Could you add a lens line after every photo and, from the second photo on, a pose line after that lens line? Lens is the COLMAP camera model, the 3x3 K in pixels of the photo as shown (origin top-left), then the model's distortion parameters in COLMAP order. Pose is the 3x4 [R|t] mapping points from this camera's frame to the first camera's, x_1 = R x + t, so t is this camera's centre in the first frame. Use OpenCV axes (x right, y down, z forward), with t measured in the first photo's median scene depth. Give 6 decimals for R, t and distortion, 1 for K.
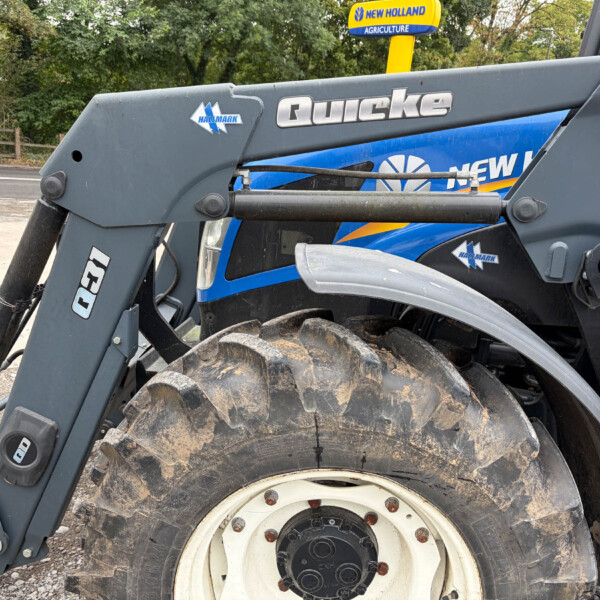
lens RADIAL K [[605.3, 0, 306.4], [0, 605.3, 301.3], [0, 0, 1]] dist [0.026656, -0.023662]
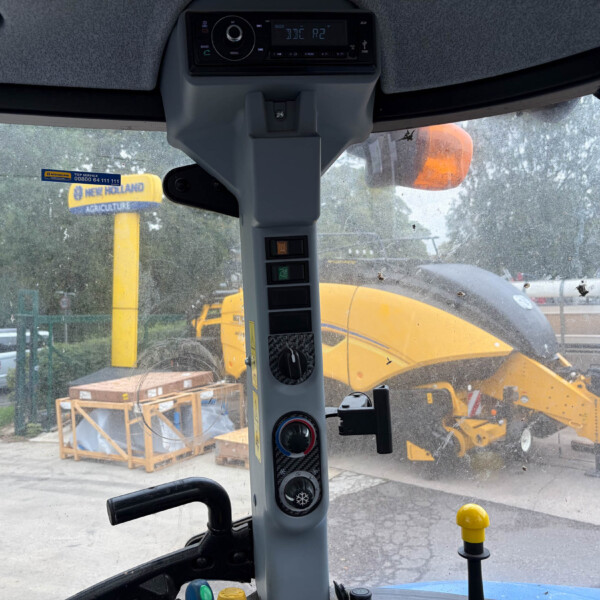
lens RADIAL K [[605.3, 0, 306.4], [0, 605.3, 301.3], [0, 0, 1]] dist [0.026656, -0.023662]
pose [[0.955632, -0.097370, 0.278005, 1.282771], [0.162844, 0.961085, -0.223153, -0.539873], [-0.245458, 0.258524, 0.934300, 1.023511]]
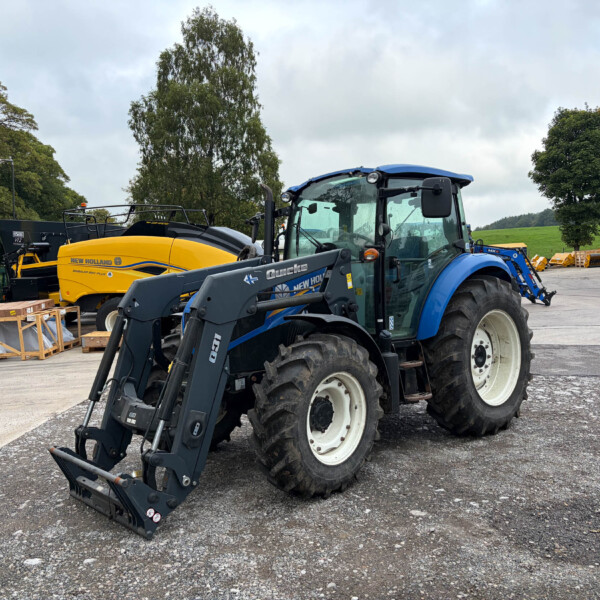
lens RADIAL K [[605.3, 0, 306.4], [0, 605.3, 301.3], [0, 0, 1]] dist [0.026656, -0.023662]
pose [[0.647935, -0.137829, 0.749122, -1.931000], [0.264466, 0.963016, -0.051561, 0.012148], [-0.714310, 0.231525, 0.660423, -0.946404]]
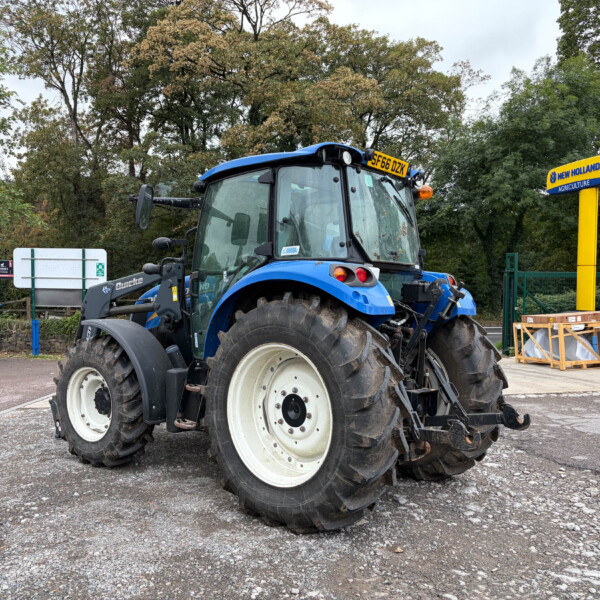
lens RADIAL K [[603.9, 0, 291.3], [0, 603.9, 299.7], [0, 0, 1]] dist [0.004450, -0.001515]
pose [[0.820776, -0.086645, -0.564641, 2.736100], [-0.063176, 0.968599, -0.240467, 0.561420], [0.567746, 0.233041, 0.789529, -1.247662]]
